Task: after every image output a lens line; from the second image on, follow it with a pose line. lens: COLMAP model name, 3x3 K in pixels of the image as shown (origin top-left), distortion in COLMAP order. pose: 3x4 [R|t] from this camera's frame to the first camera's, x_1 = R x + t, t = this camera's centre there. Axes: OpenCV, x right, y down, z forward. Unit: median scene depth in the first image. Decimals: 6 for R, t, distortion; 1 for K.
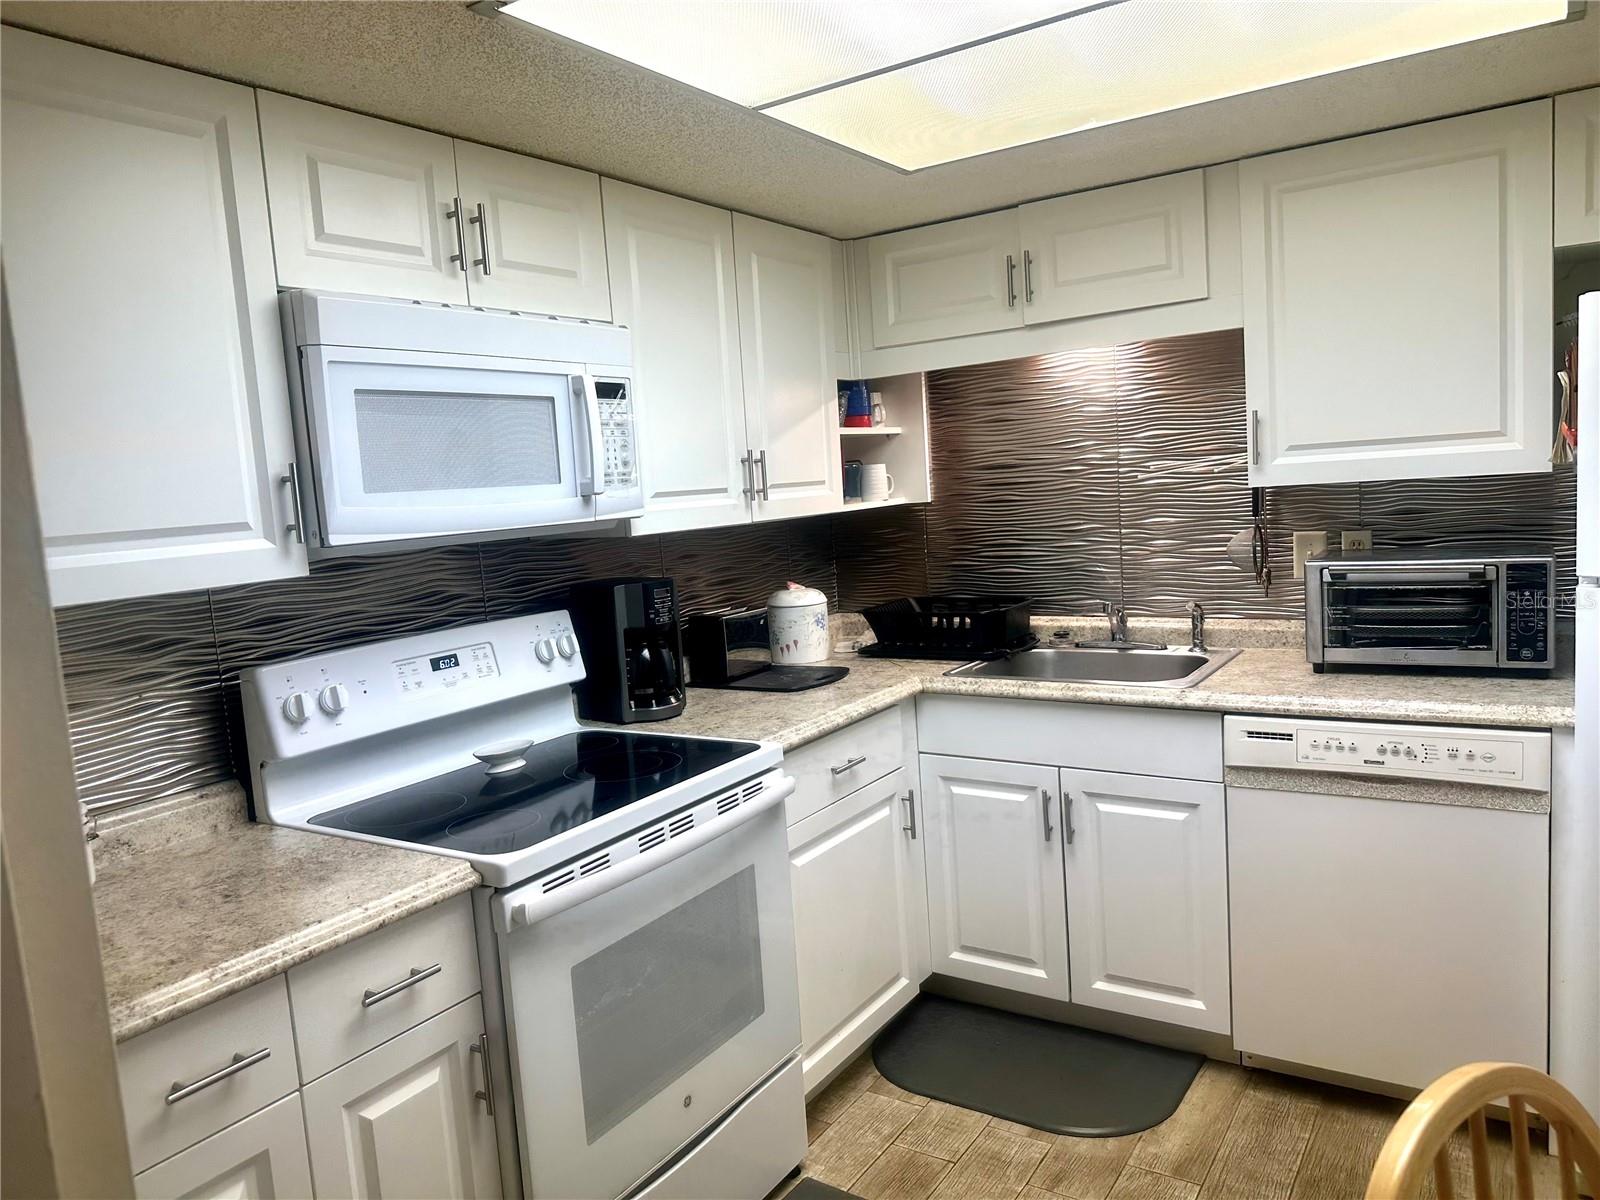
lens RADIAL K [[1124.3, 0, 799.9], [0, 1124.3, 602.2], [0, 0, 1]] dist [0.063636, -0.074075]
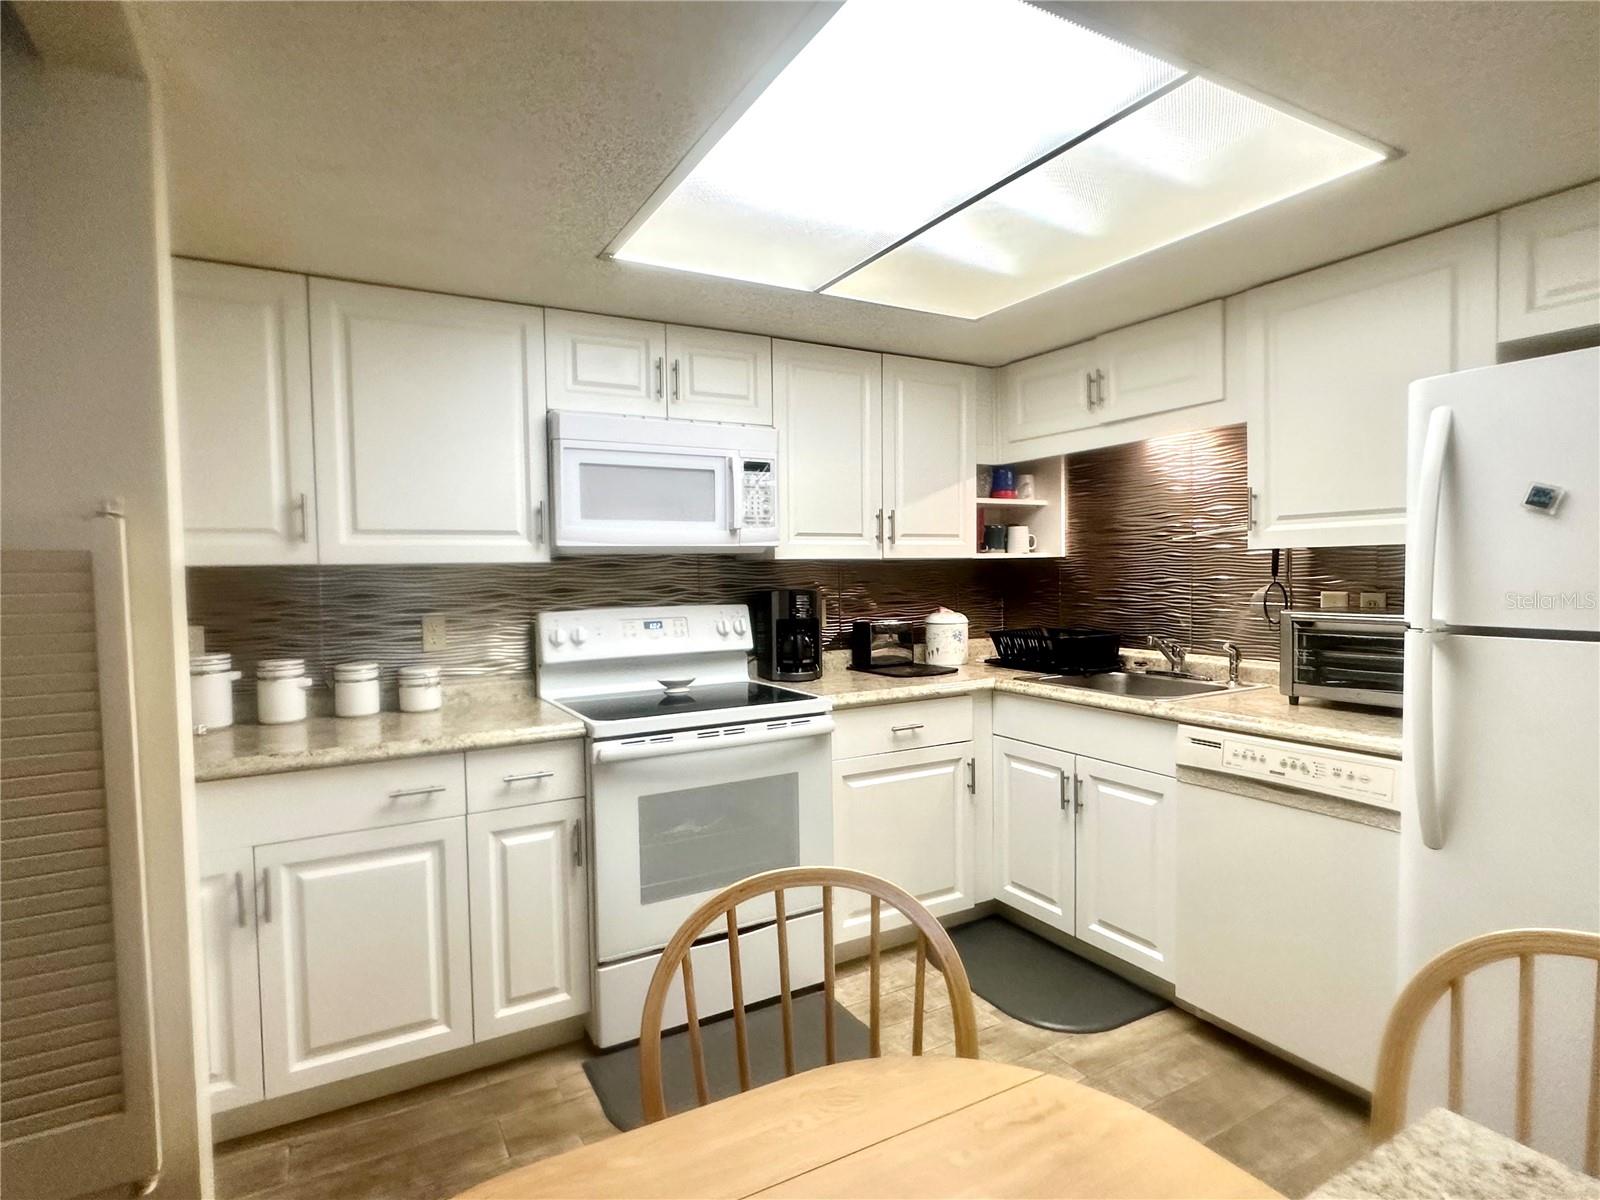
lens RADIAL K [[843.0, 0, 799.0], [0, 843.0, 598.5], [0, 0, 1]] dist [-0.009904, -0.000562]
pose [[0.889434, 0.069610, -0.451732, 0.416500], [-0.095189, 0.994874, -0.034116, 0.033231], [0.447042, 0.073344, 0.891501, -0.032564]]
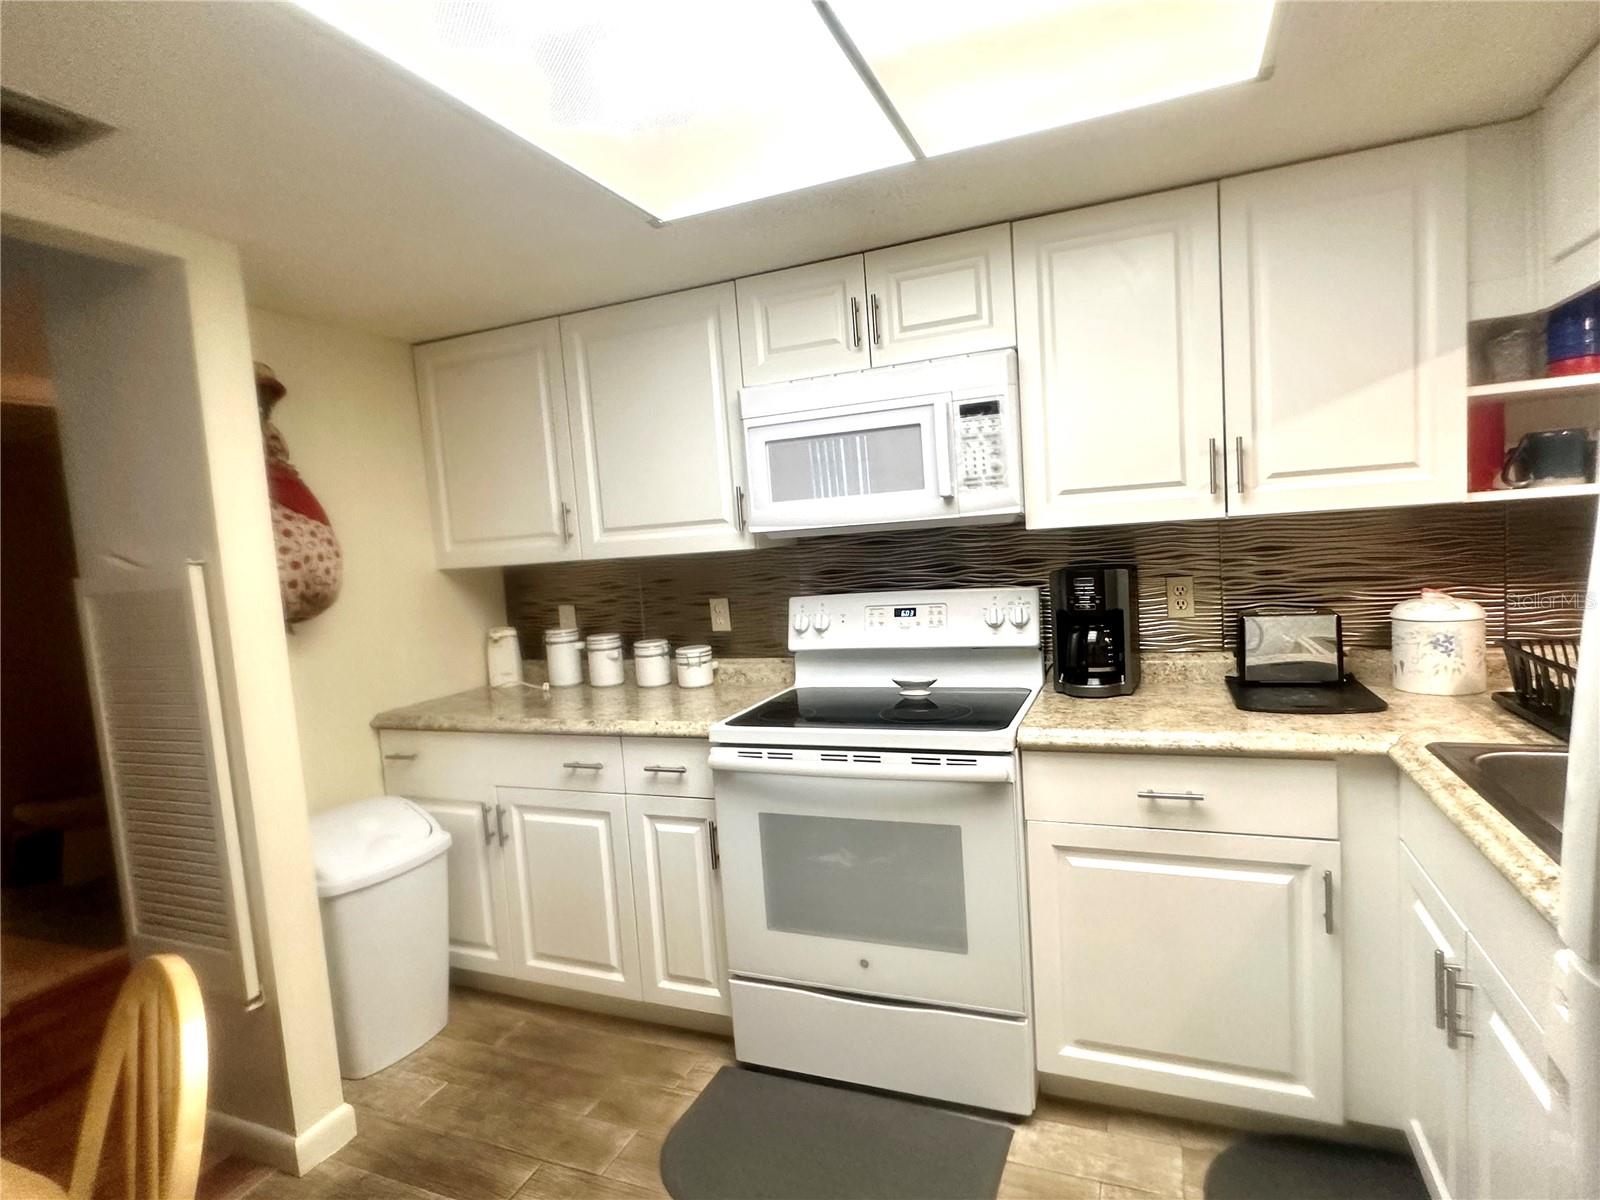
lens RADIAL K [[843.0, 0, 791.6], [0, 843.0, 601.6], [0, 0, 1]] dist [-0.009904, -0.000562]
pose [[0.187956, 0.130827, -0.973425, 0.654322], [-0.052011, 0.991024, 0.123149, -0.079221], [0.980799, 0.027482, 0.193073, 0.597903]]
